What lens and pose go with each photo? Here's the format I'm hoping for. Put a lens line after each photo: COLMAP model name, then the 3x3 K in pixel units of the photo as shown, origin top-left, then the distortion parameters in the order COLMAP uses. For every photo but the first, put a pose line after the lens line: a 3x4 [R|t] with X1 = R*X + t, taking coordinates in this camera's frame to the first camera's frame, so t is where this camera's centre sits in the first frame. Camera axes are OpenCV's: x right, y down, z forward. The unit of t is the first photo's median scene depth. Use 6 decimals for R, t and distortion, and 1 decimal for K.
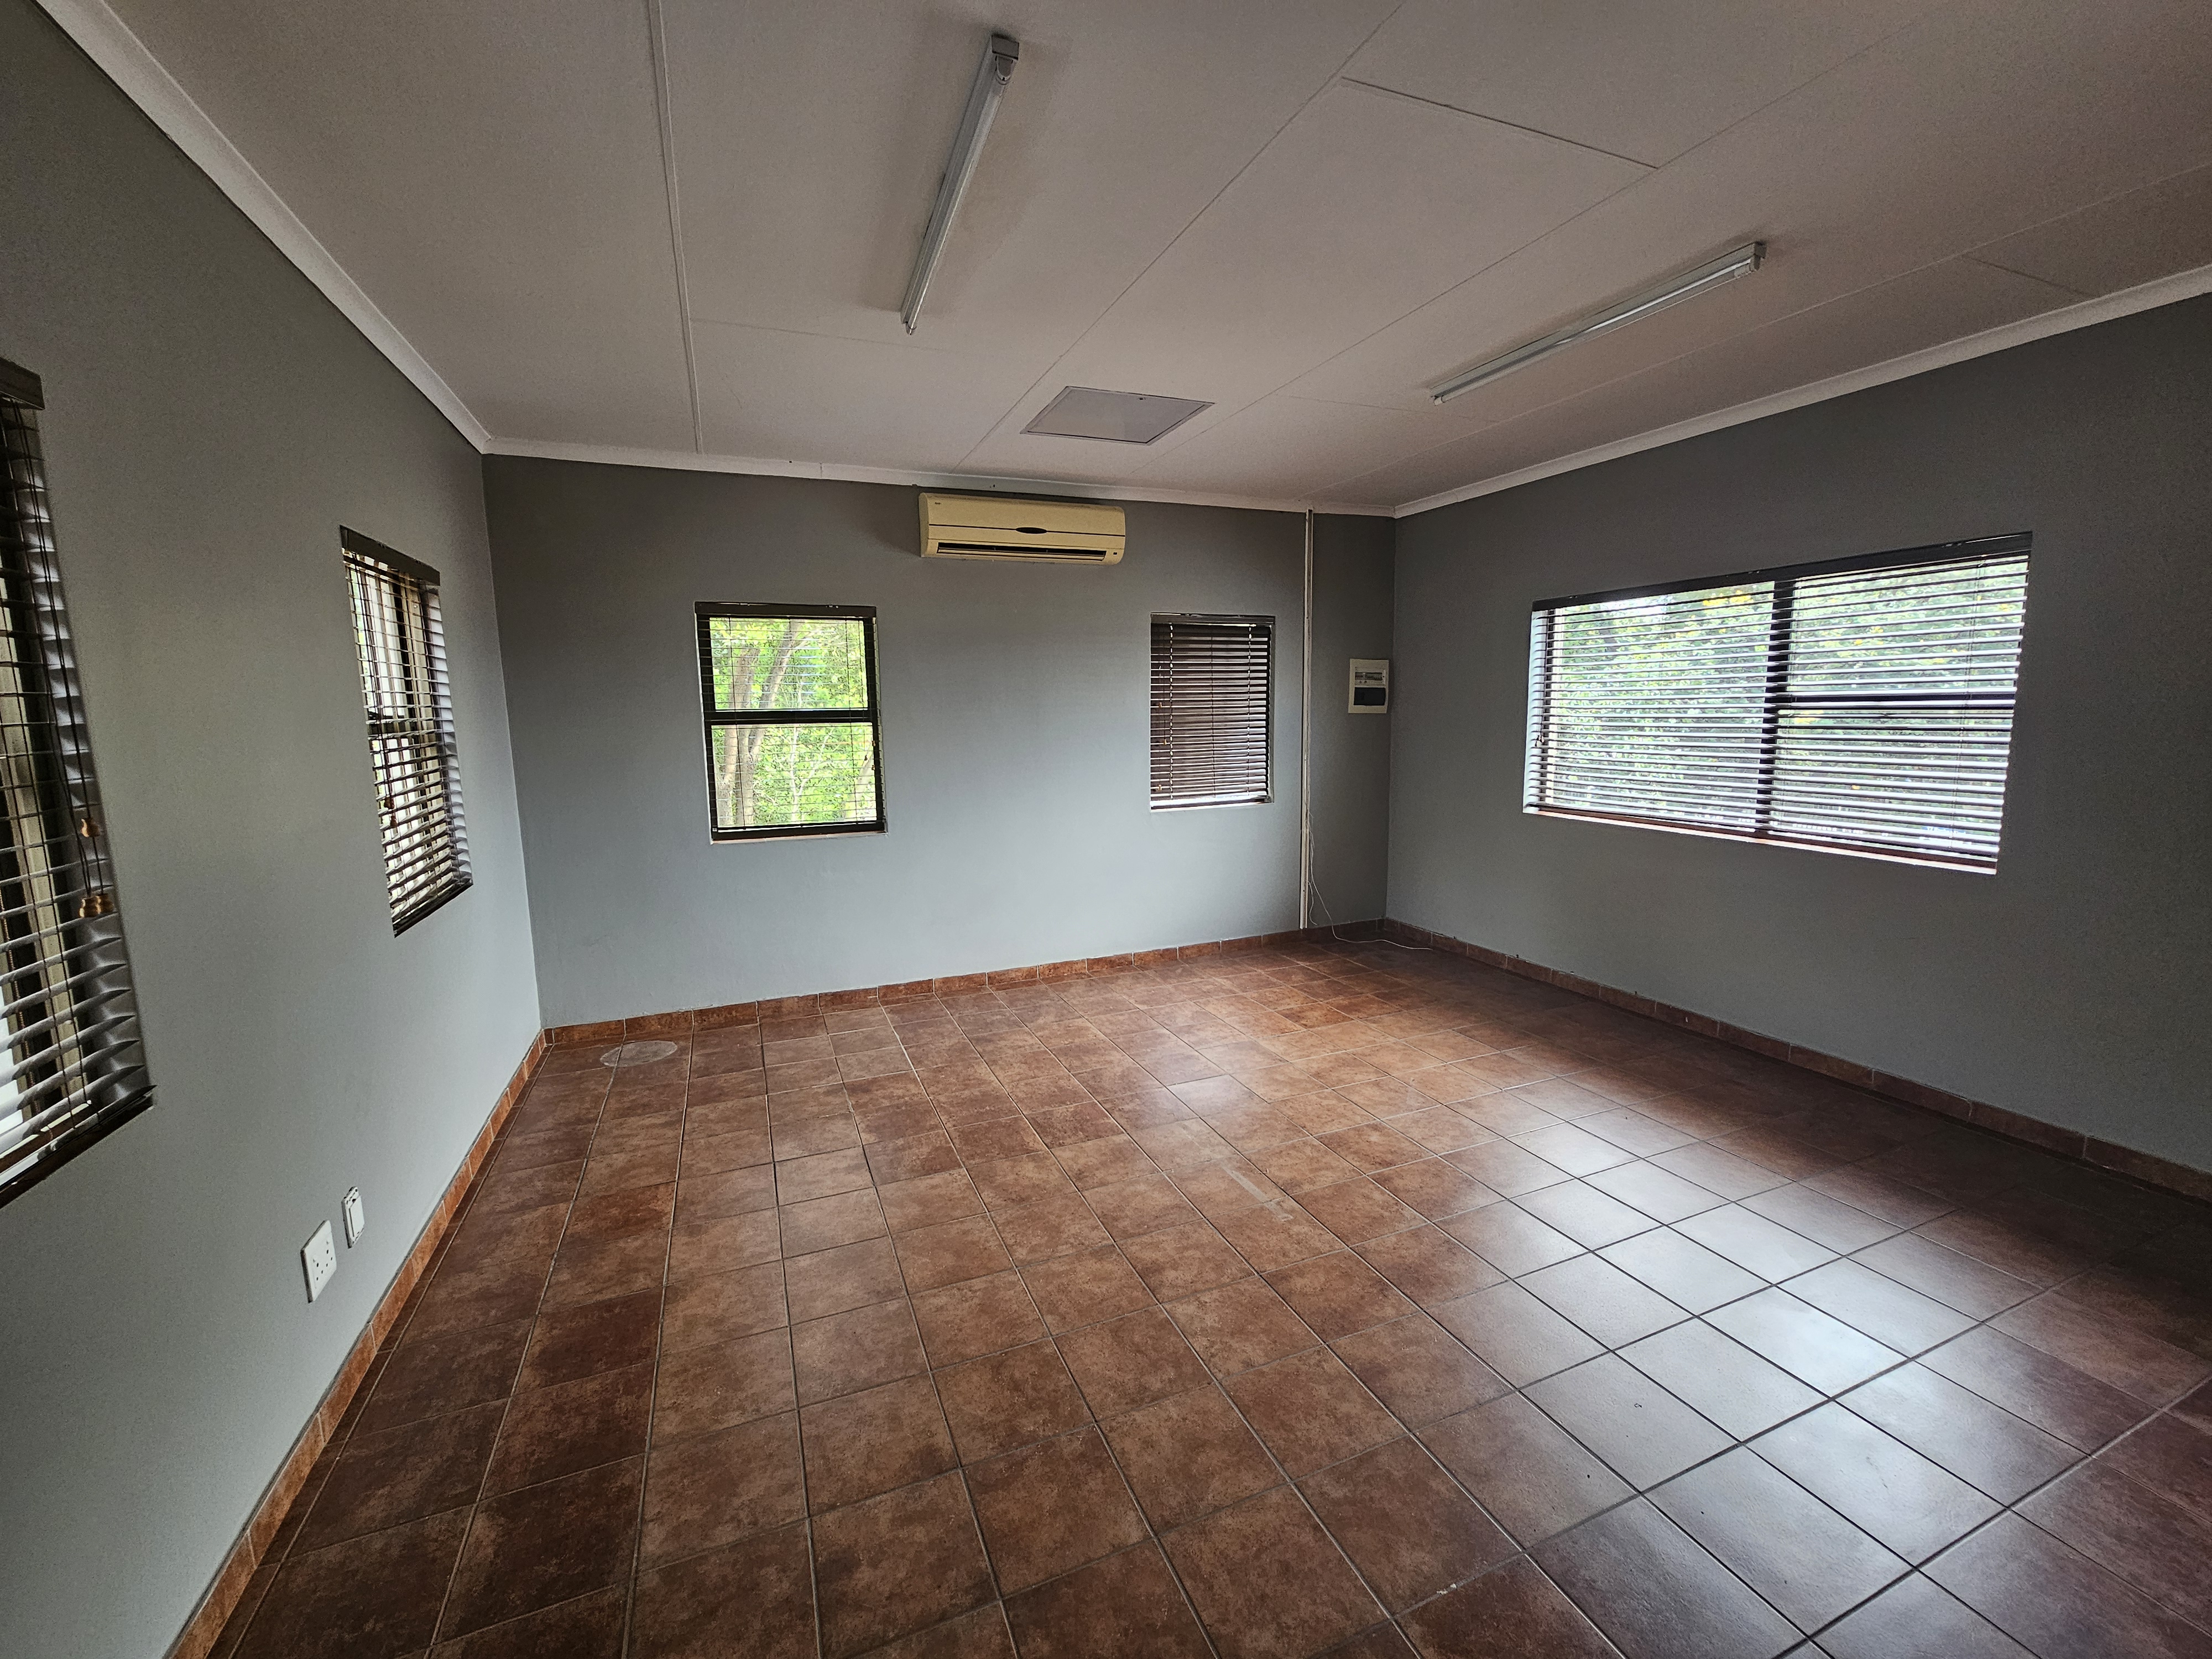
lens RADIAL K [[908.6, 0, 1105.6], [0, 908.6, 822.6], [0, 0, 1]] dist [-0.003858, 0.000384]
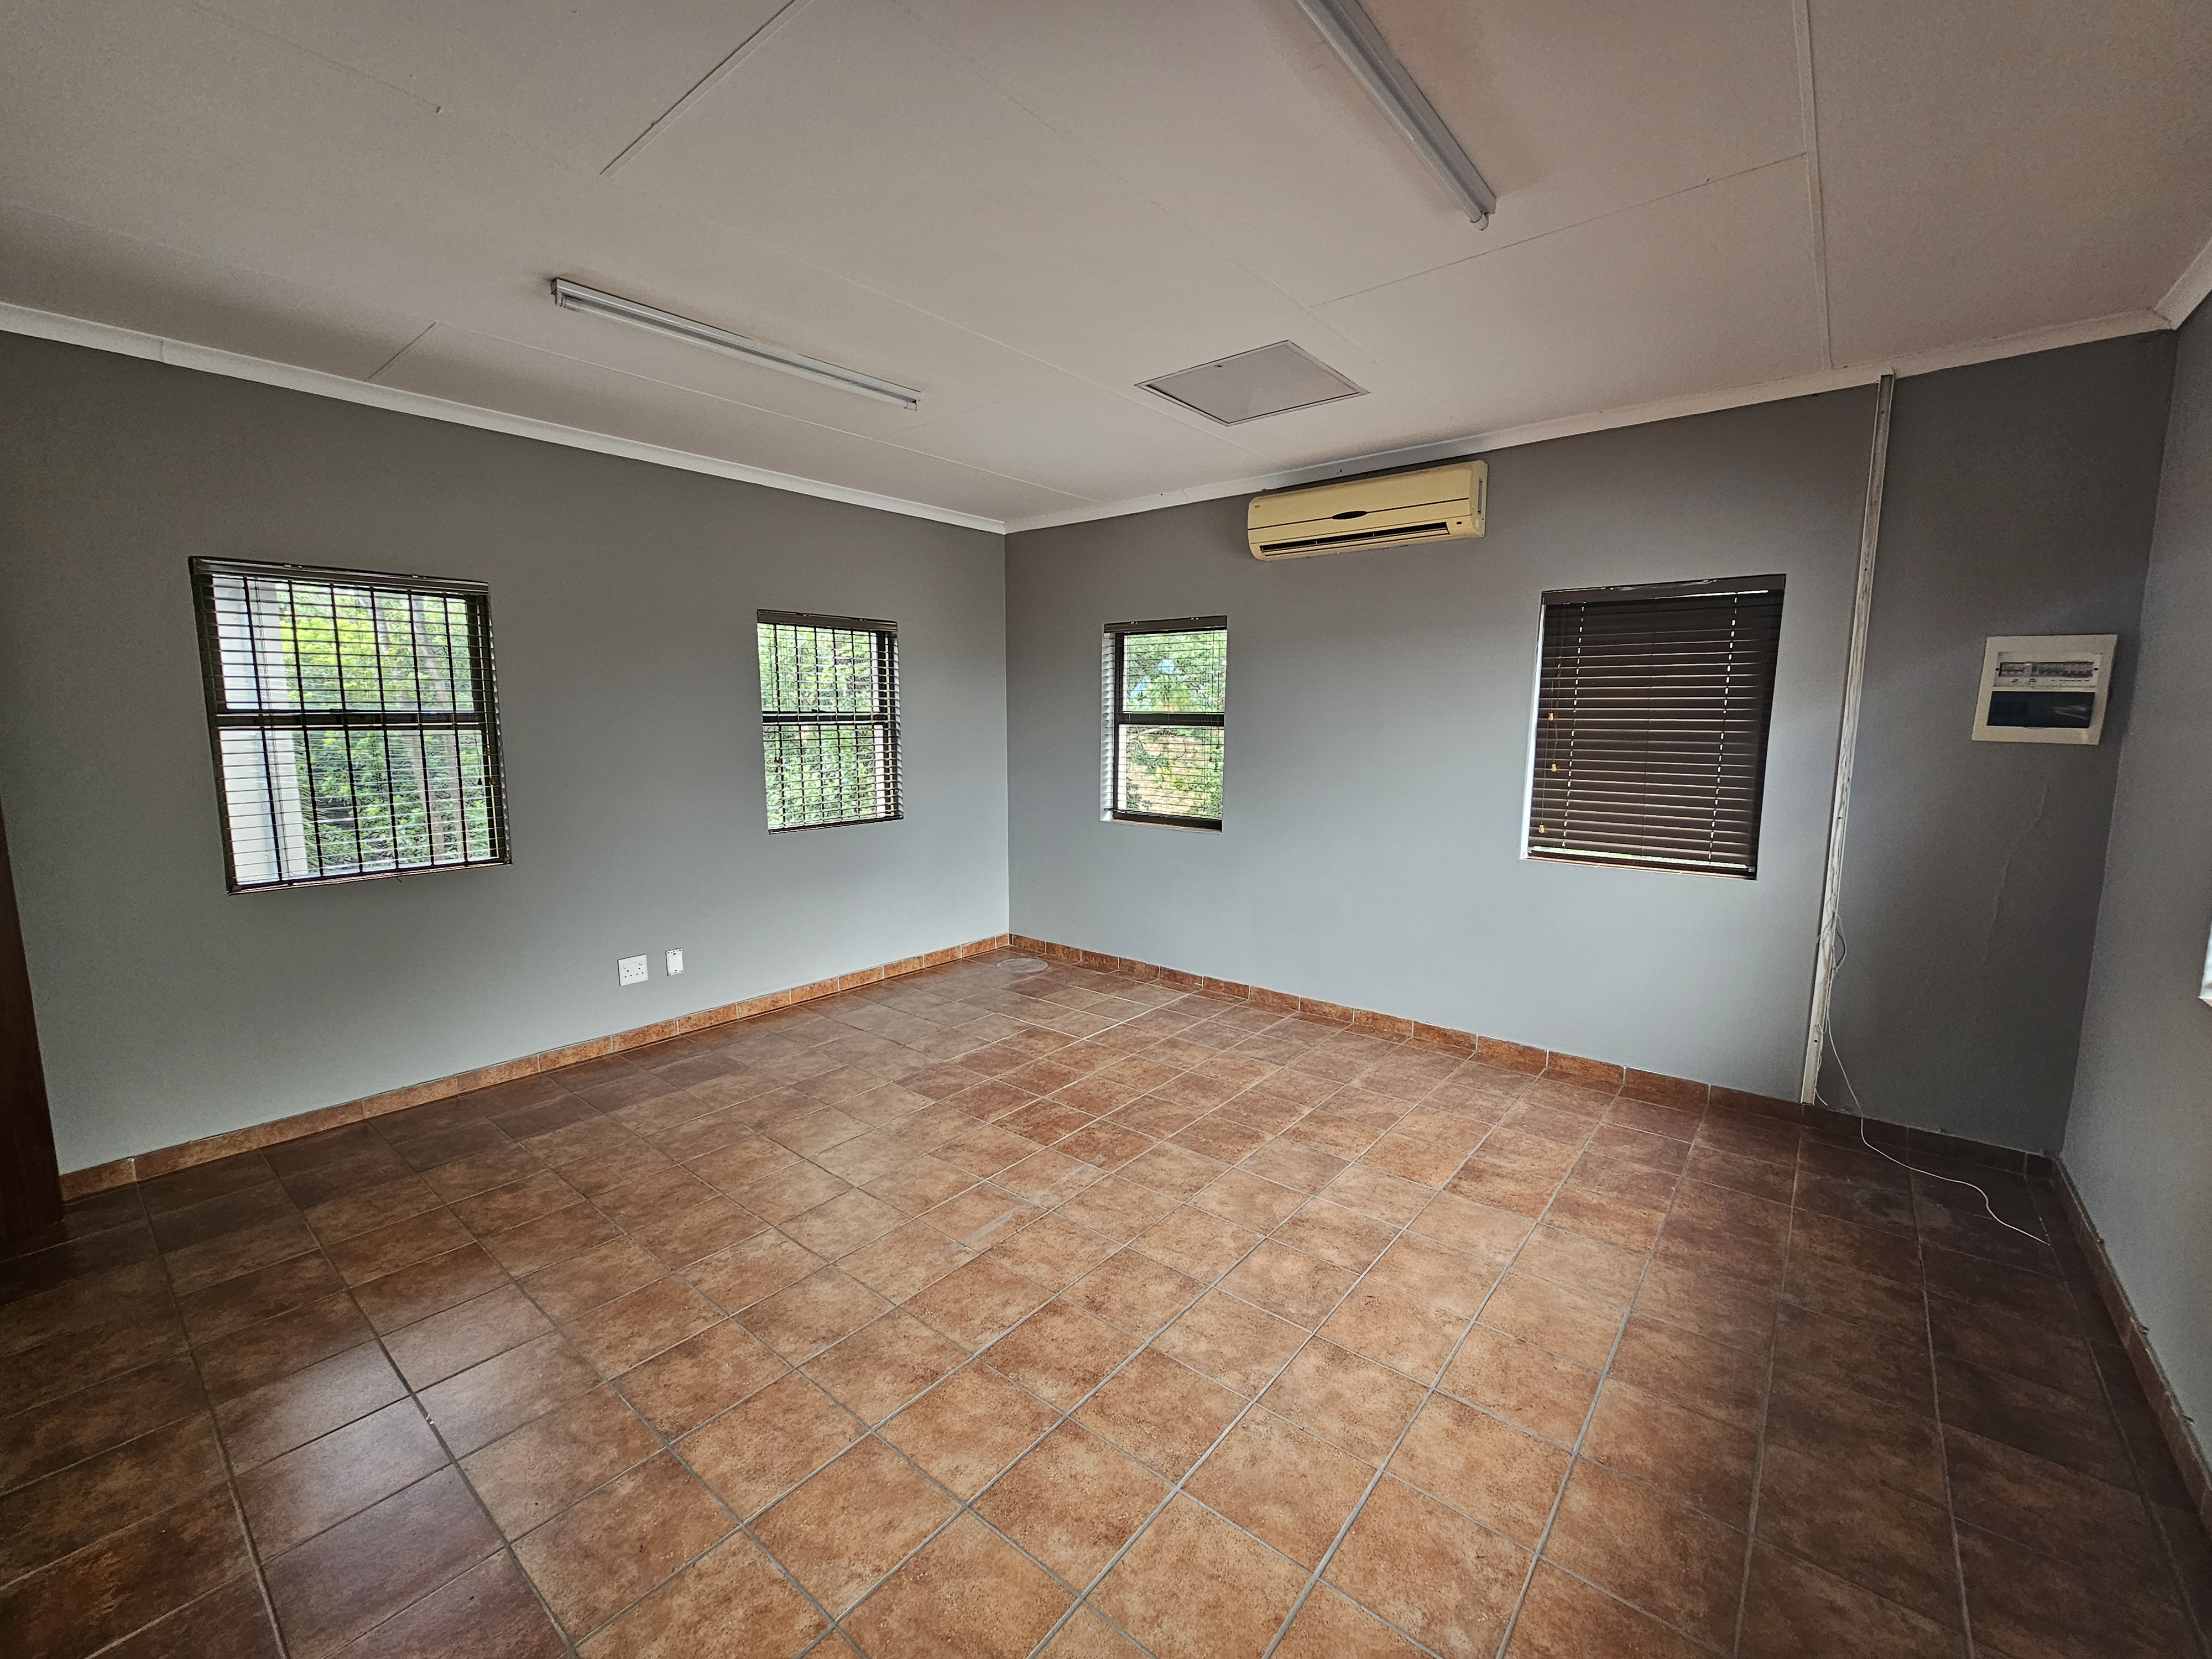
lens RADIAL K [[908.6, 0, 1106.8], [0, 908.6, 827.5], [0, 0, 1]] dist [-0.003858, 0.000384]
pose [[0.472817, 0.129339, -0.871617, 0.646813], [-0.123934, 0.989097, 0.079543, -0.066179], [0.872402, 0.070414, 0.483691, 0.411324]]
